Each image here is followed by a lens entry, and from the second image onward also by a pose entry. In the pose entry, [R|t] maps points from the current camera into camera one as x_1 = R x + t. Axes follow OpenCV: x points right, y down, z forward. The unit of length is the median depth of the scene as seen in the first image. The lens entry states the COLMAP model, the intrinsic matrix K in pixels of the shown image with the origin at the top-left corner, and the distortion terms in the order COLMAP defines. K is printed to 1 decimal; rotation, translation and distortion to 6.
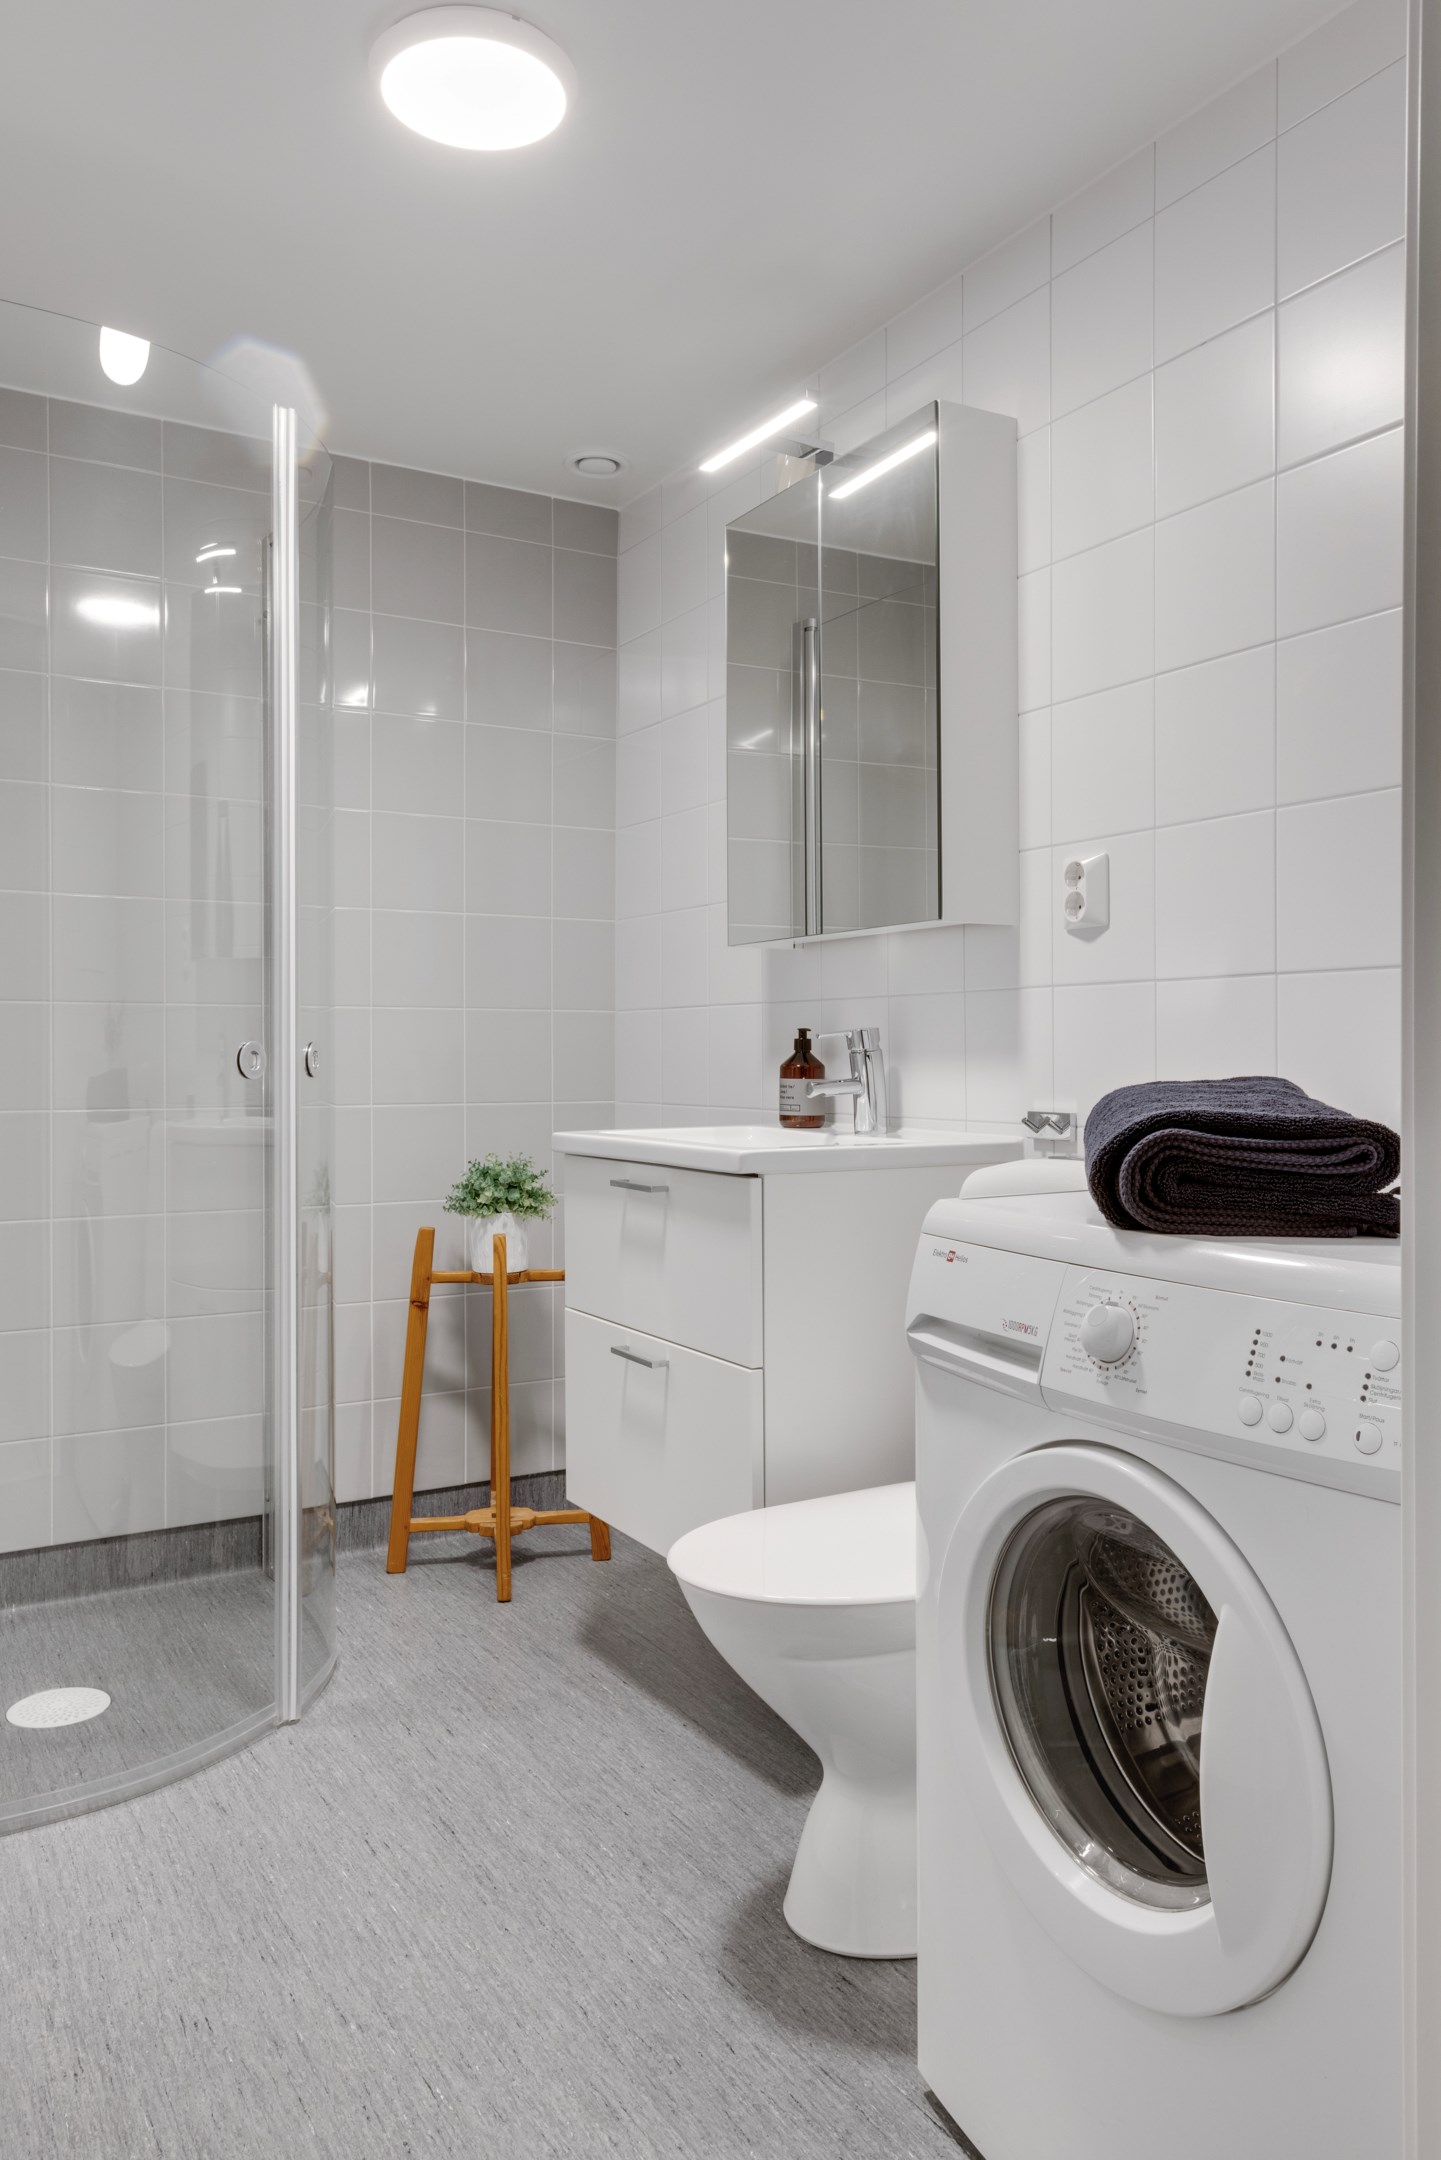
lens RADIAL K [[1516.8, 0, 721.4], [0, 1516.8, 1073.9], [0, 0, 1]] dist [-0.004215, 0.002007]
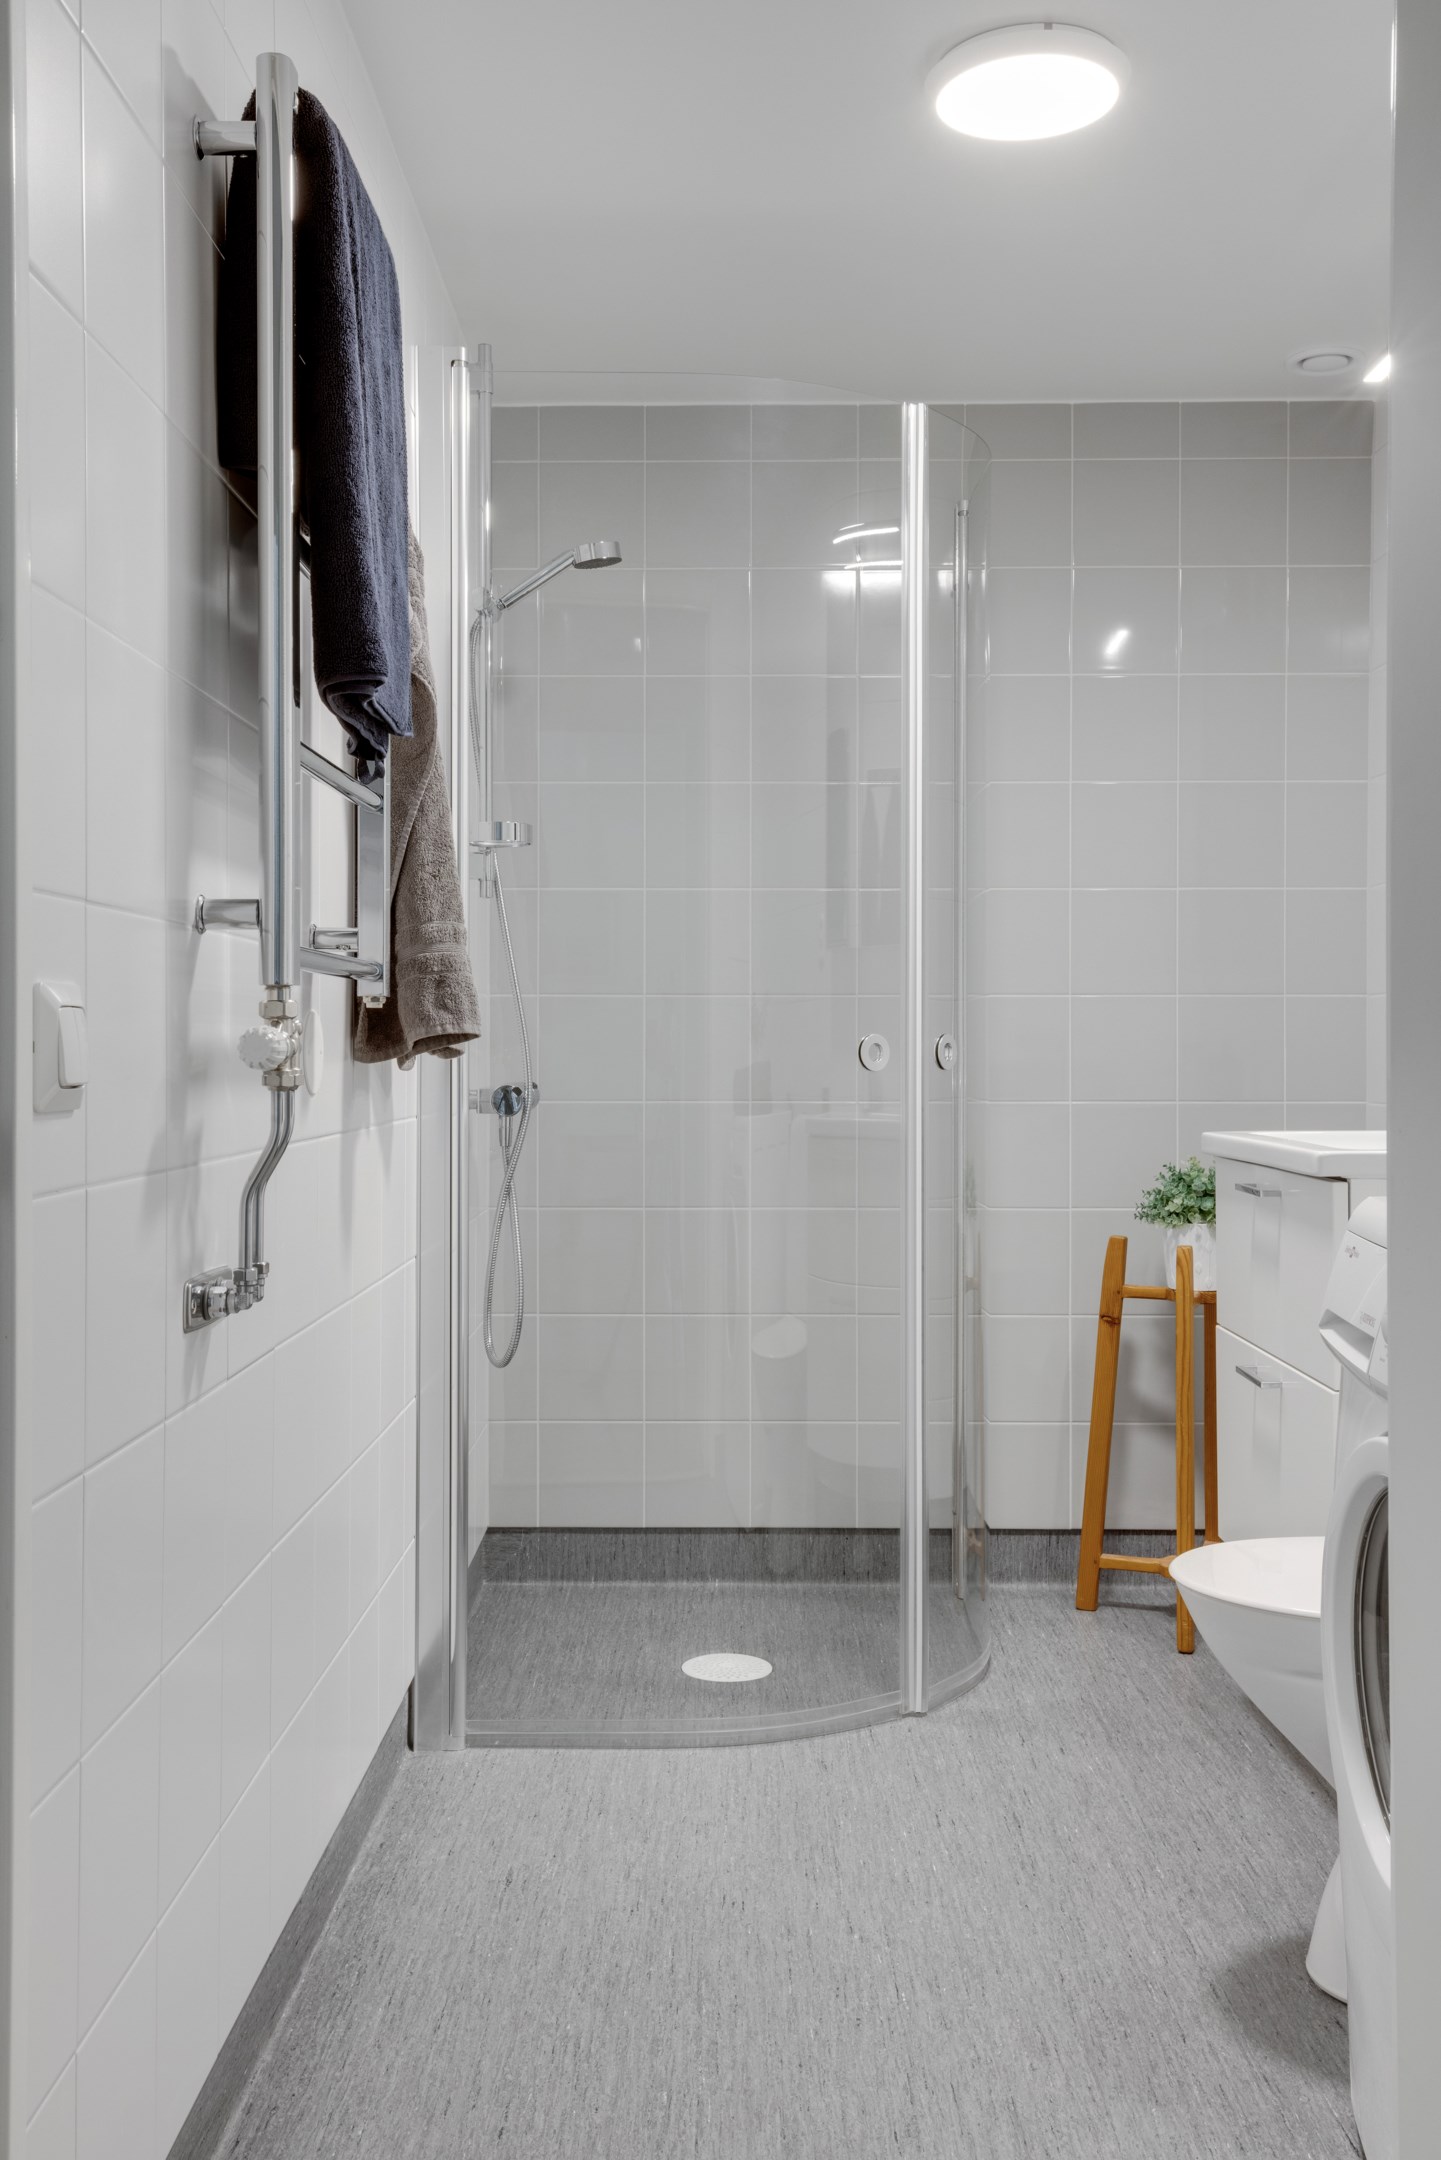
lens RADIAL K [[1992.6, 0, 719.7], [0, 1992.6, 1078.1], [0, 0, 1]] dist [-0.008186, 0.000000]
pose [[0.854290, 0.007724, -0.519739, 0.294255], [-0.006210, 0.999970, 0.004653, 0.002509], [0.519760, -0.000747, 0.854312, -0.197054]]
